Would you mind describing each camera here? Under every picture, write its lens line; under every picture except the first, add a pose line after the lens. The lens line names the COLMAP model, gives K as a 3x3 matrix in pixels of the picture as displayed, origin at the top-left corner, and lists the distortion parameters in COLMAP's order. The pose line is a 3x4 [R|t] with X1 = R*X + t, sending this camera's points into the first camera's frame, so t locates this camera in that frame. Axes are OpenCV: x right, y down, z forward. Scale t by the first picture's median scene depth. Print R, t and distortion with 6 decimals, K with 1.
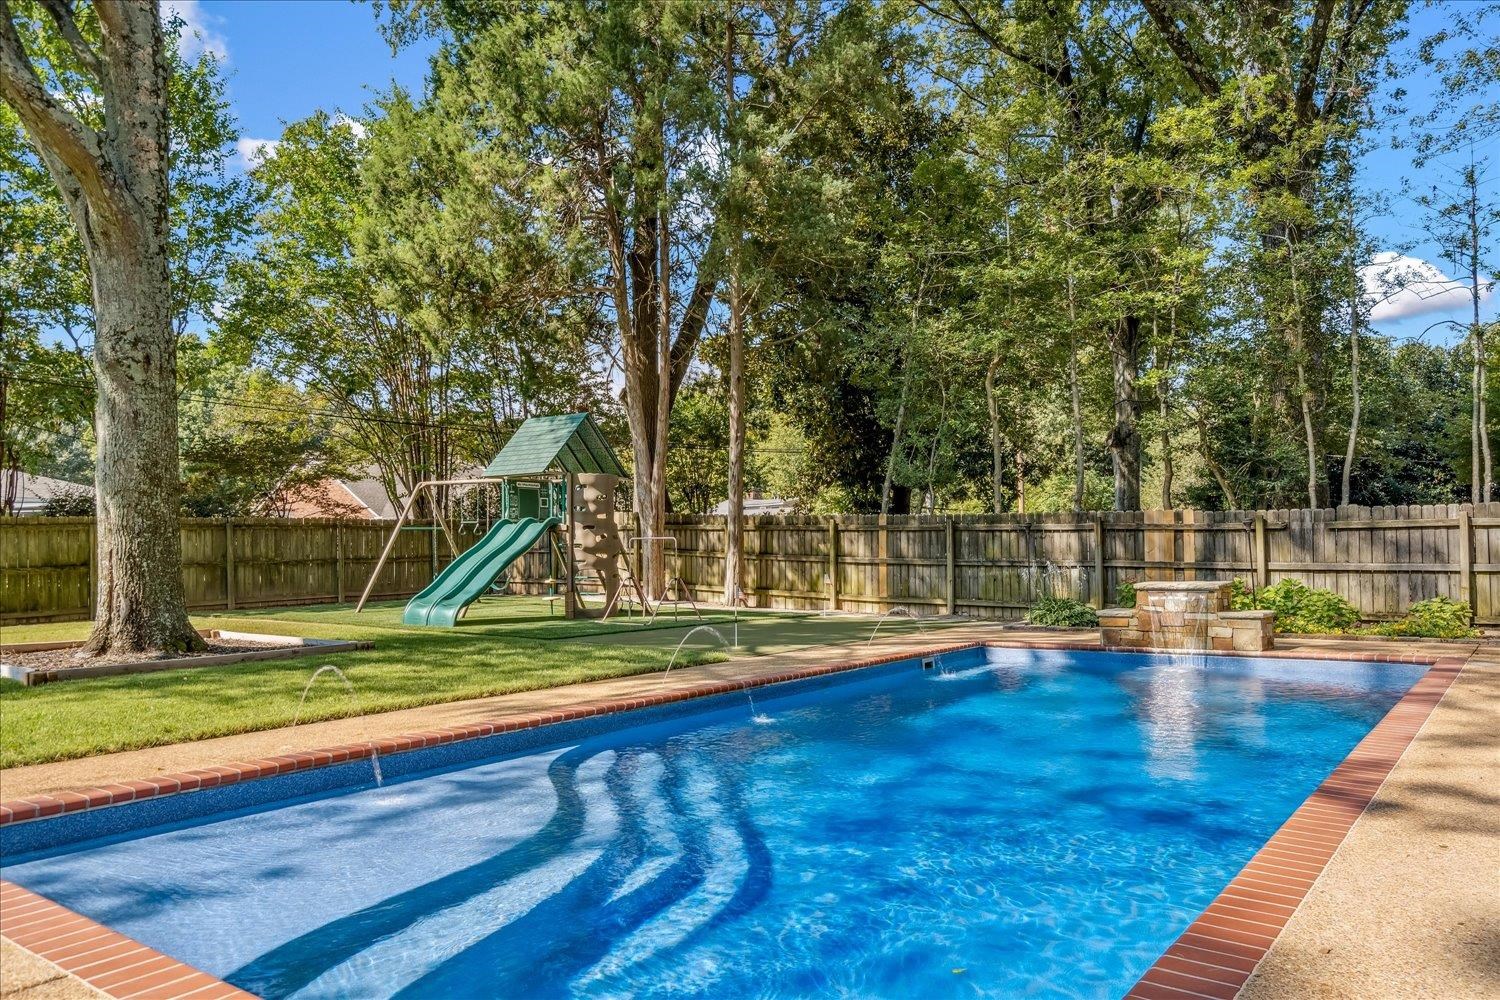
lens RADIAL K [[1011.7, 0, 740.3], [0, 1011.7, 541.0], [0, 0, 1]] dist [0.002544, 0.008299]
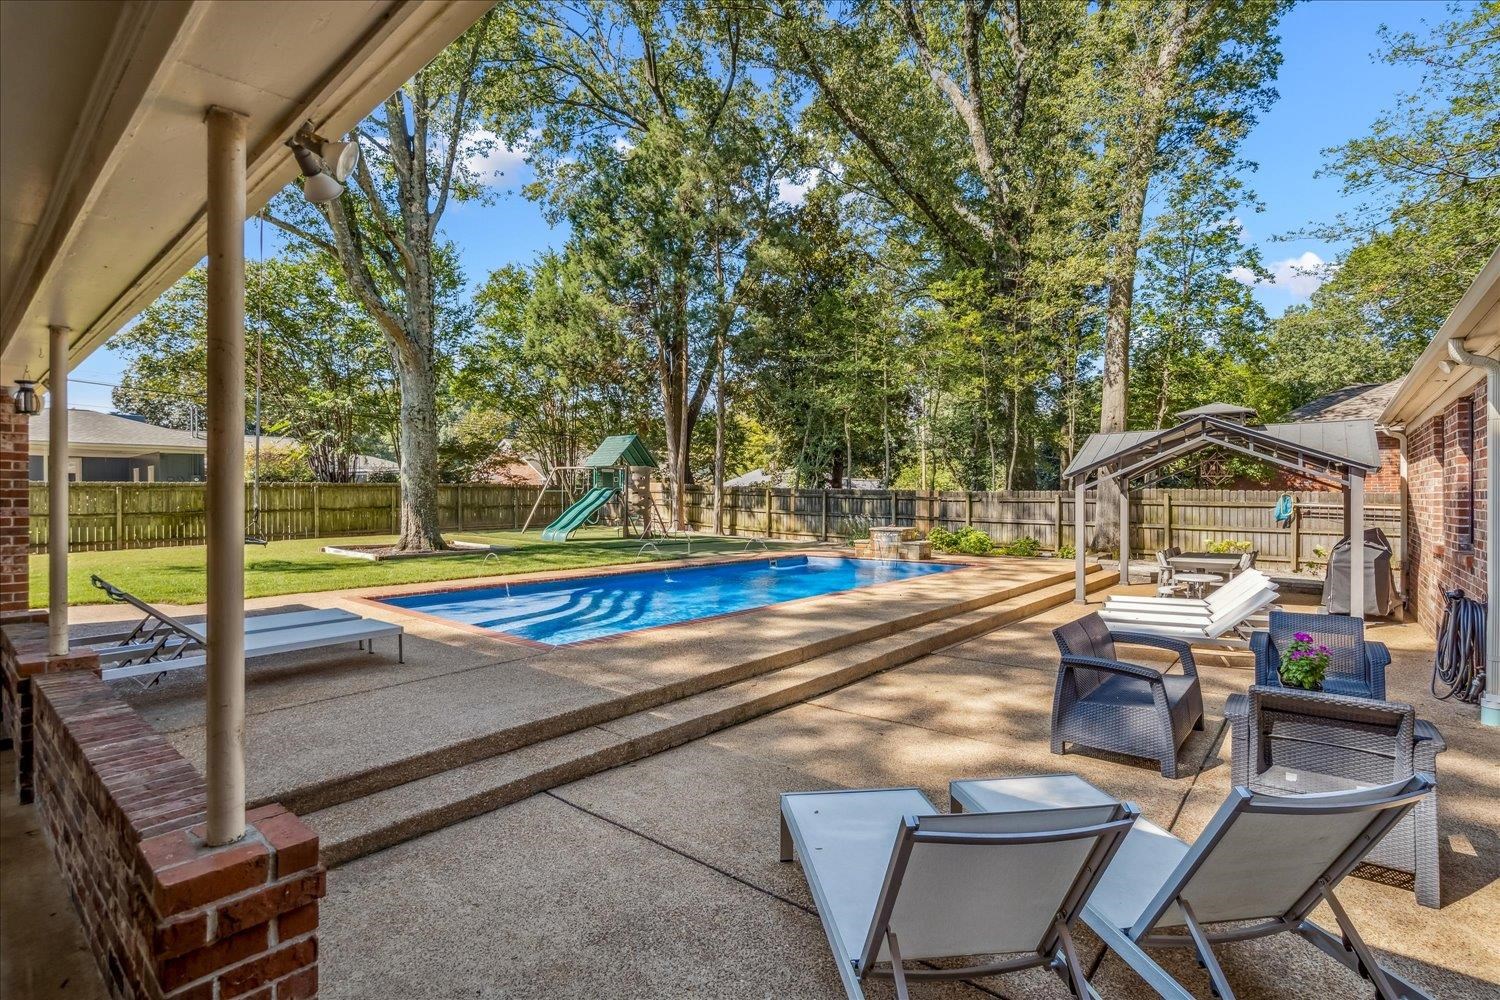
lens RADIAL K [[686.7, 0, 756.1], [0, 686.7, 499.4], [0, 0, 1]] dist [0.017753, 0.000118]
pose [[0.997938, 0.018418, -0.061491, 0.154910], [-0.017504, 0.999729, 0.015374, -0.023742], [0.061757, -0.014266, 0.997989, -0.303097]]
